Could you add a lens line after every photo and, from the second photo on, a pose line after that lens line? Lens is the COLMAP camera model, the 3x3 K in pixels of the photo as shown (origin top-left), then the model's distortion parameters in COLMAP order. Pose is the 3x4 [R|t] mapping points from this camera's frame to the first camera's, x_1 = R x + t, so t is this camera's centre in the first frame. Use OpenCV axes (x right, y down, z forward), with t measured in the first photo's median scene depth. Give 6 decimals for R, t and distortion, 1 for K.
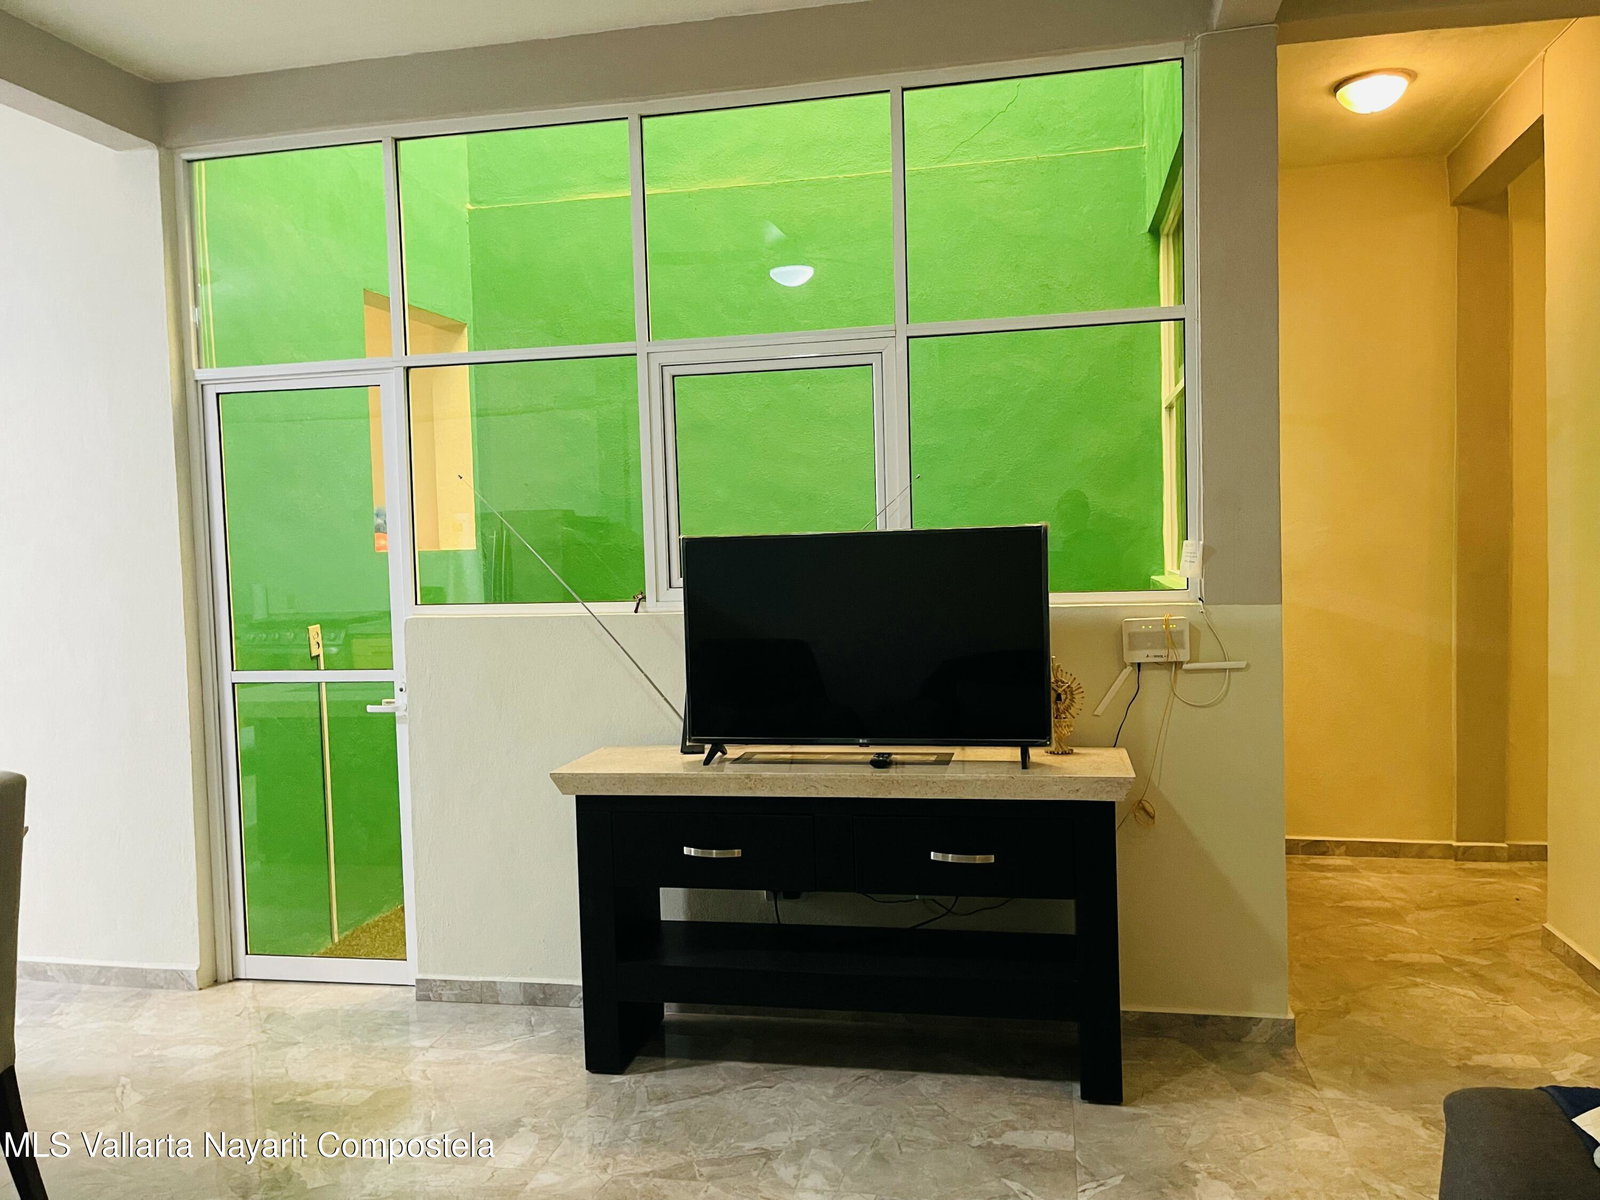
lens RADIAL K [[1196.3, 0, 800.0], [0, 1196.3, 600.0], [0, 0, 1]] dist [0.083227, -0.107616]
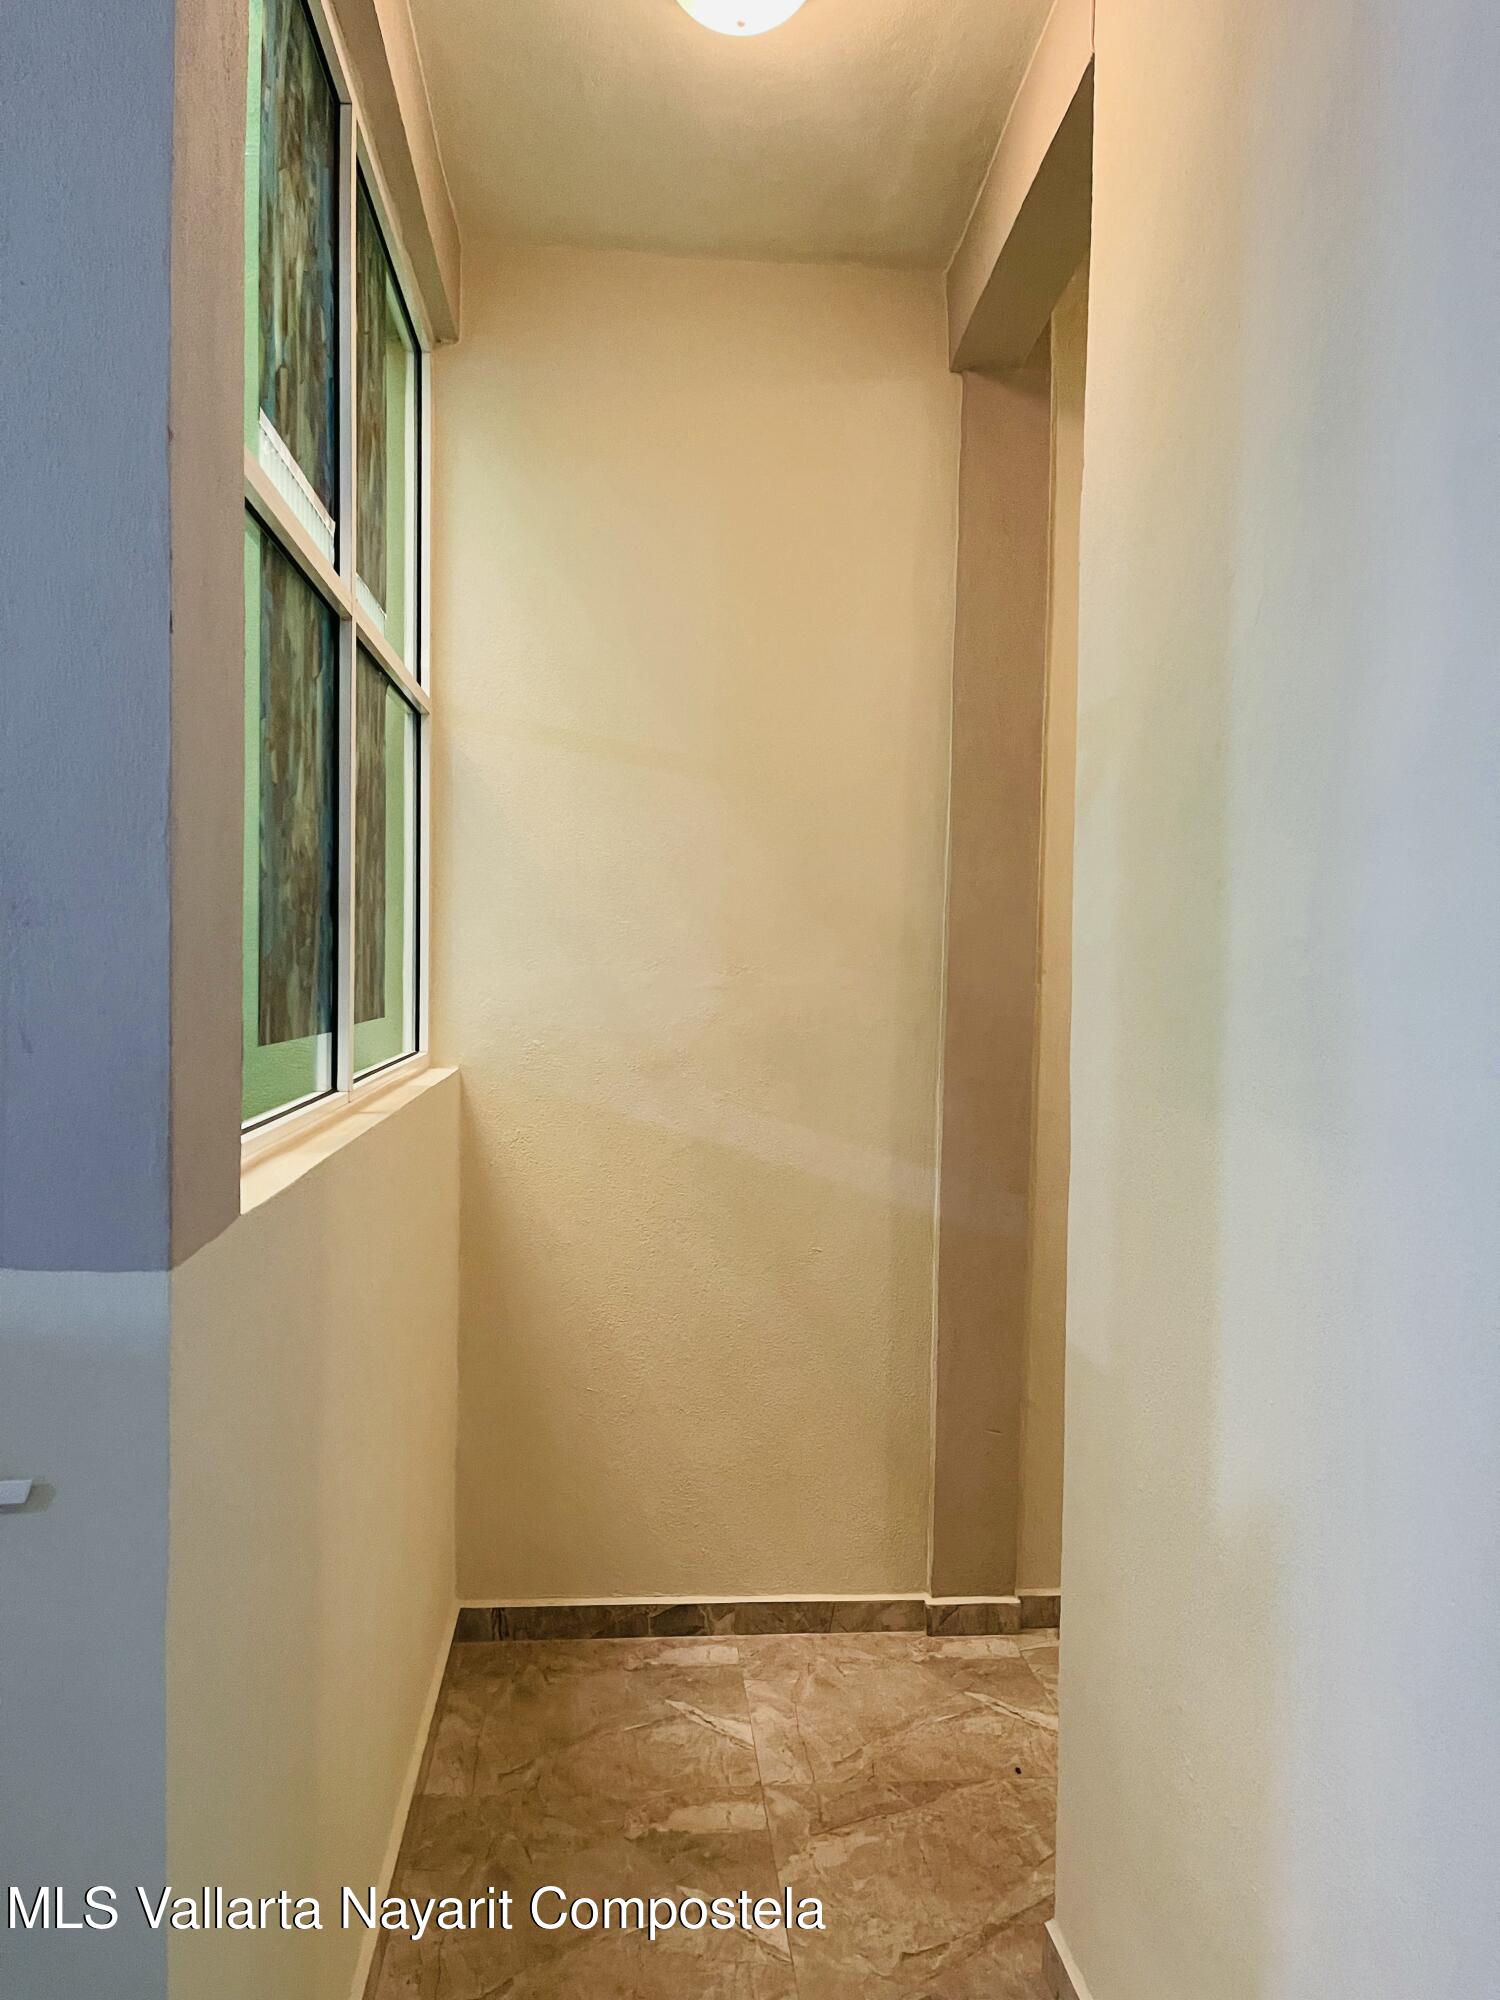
lens RADIAL K [[1495.4, 0, 750.0], [0, 1495.4, 1000.0], [0, 0, 1]] dist [0.083227, -0.107616]
pose [[0.956123, 0.043527, 0.289716, 0.269019], [-0.035439, 0.998823, -0.033105, -0.032368], [-0.290816, 0.021385, 0.956540, 0.400277]]
